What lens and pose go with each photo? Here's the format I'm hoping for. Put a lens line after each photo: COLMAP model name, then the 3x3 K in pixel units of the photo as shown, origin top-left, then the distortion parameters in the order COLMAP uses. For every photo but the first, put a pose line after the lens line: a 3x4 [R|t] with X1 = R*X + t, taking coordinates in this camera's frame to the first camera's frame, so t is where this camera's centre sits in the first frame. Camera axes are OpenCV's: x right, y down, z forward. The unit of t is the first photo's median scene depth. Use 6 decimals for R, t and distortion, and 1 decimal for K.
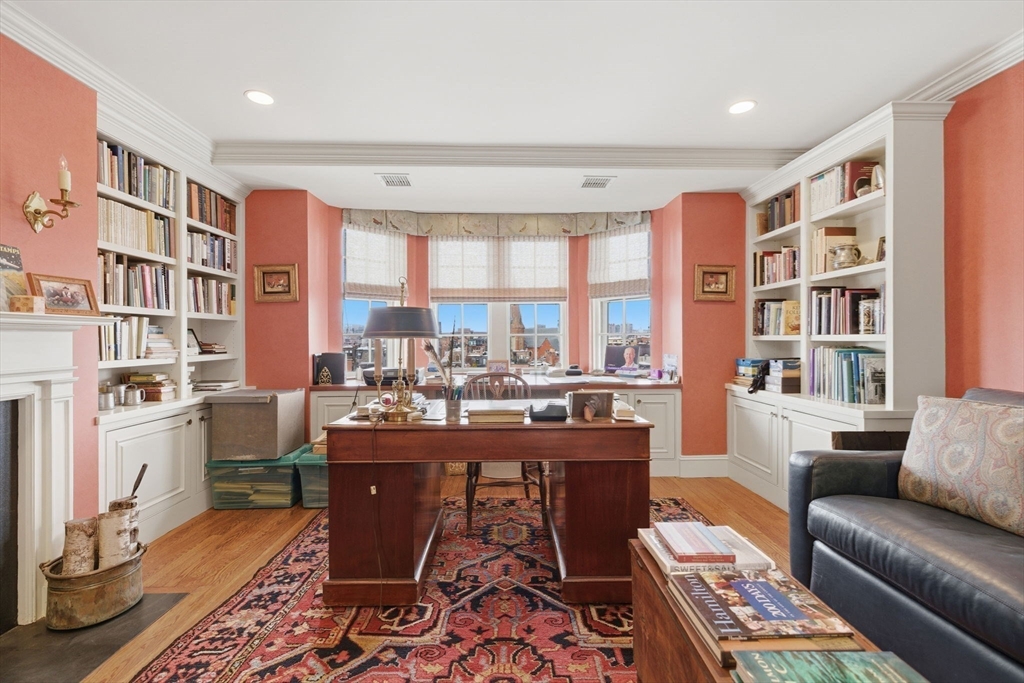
lens RADIAL K [[434.1, 0, 512.7], [0, 434.1, 338.0], [0, 0, 1]] dist [0.000478, -0.008016]
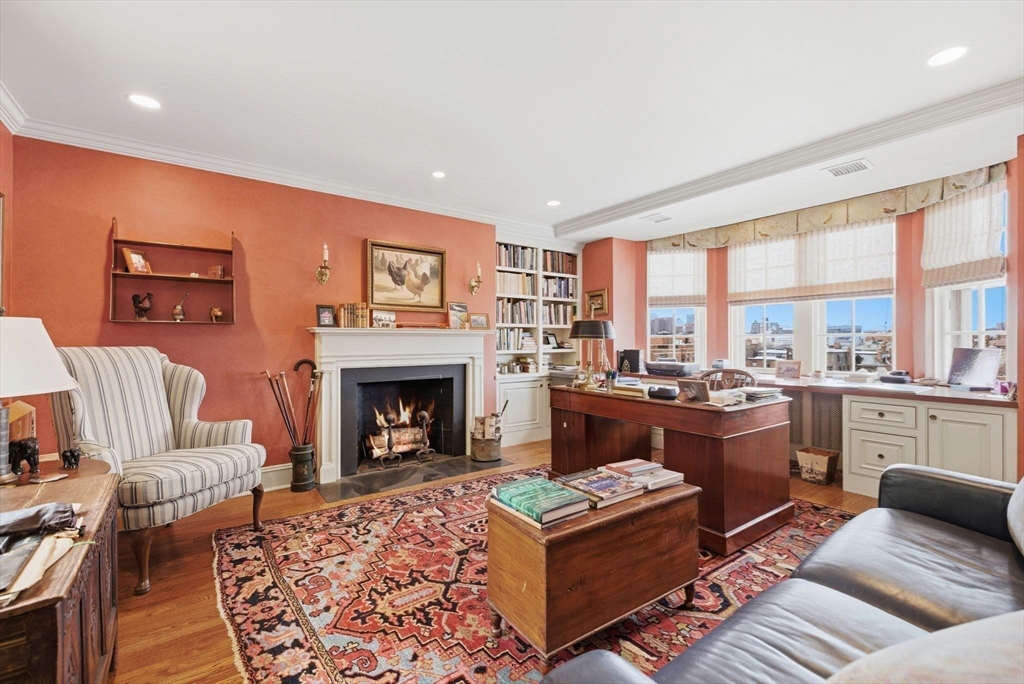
lens RADIAL K [[434.1, 0, 512.7], [0, 434.1, 338.5], [0, 0, 1]] dist [0.000478, -0.008016]
pose [[0.564405, -0.001938, -0.825496, 0.644979], [0.003436, 0.999994, 0.000002, -0.002777], [0.825491, -0.002838, 0.564408, -0.116752]]
